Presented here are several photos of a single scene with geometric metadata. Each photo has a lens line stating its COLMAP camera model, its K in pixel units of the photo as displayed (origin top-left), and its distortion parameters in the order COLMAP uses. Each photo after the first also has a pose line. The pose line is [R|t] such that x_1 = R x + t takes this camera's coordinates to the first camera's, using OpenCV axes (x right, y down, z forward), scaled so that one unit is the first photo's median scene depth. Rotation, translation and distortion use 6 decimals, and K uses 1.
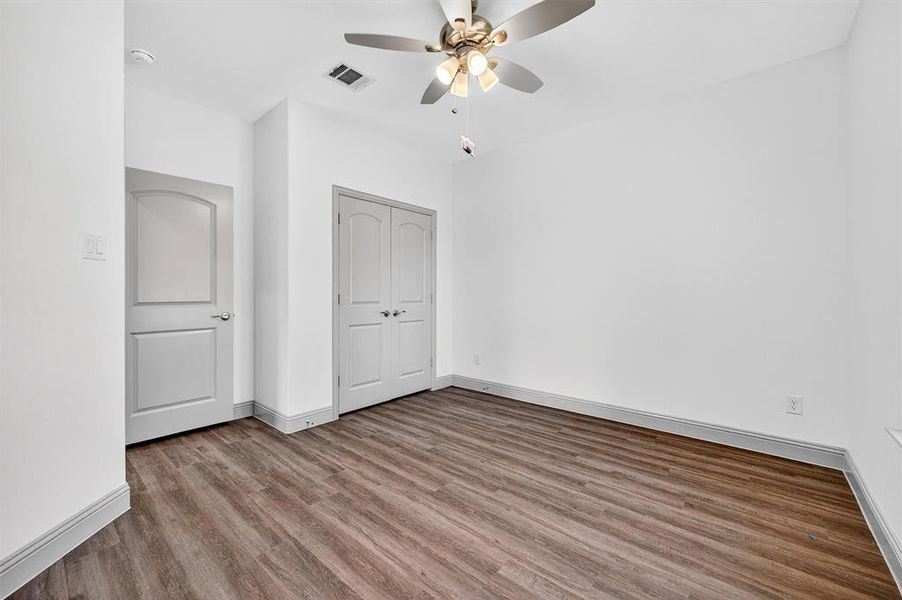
lens RADIAL K [[361.6, 0, 452.2], [0, 361.6, 296.9], [0, 0, 1]] dist [-0.001350, -0.000090]
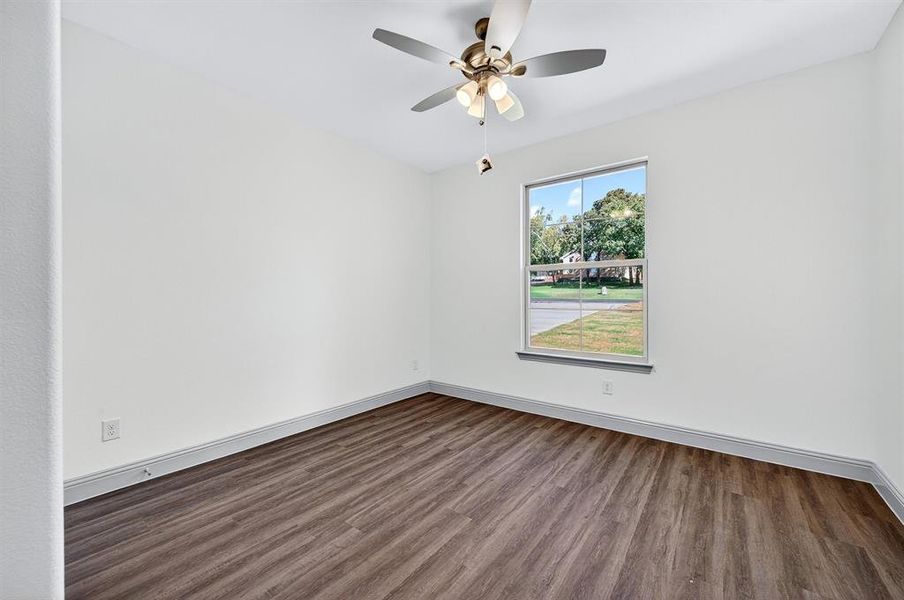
lens RADIAL K [[362.4, 0, 450.6], [0, 362.4, 300.0], [0, 0, 1]] dist [-0.001350, -0.000090]
pose [[-0.060230, -0.006979, 0.998160, -0.786735], [0.008804, 0.999933, 0.007522, -0.022095], [-0.998146, 0.009240, -0.060164, 0.903876]]
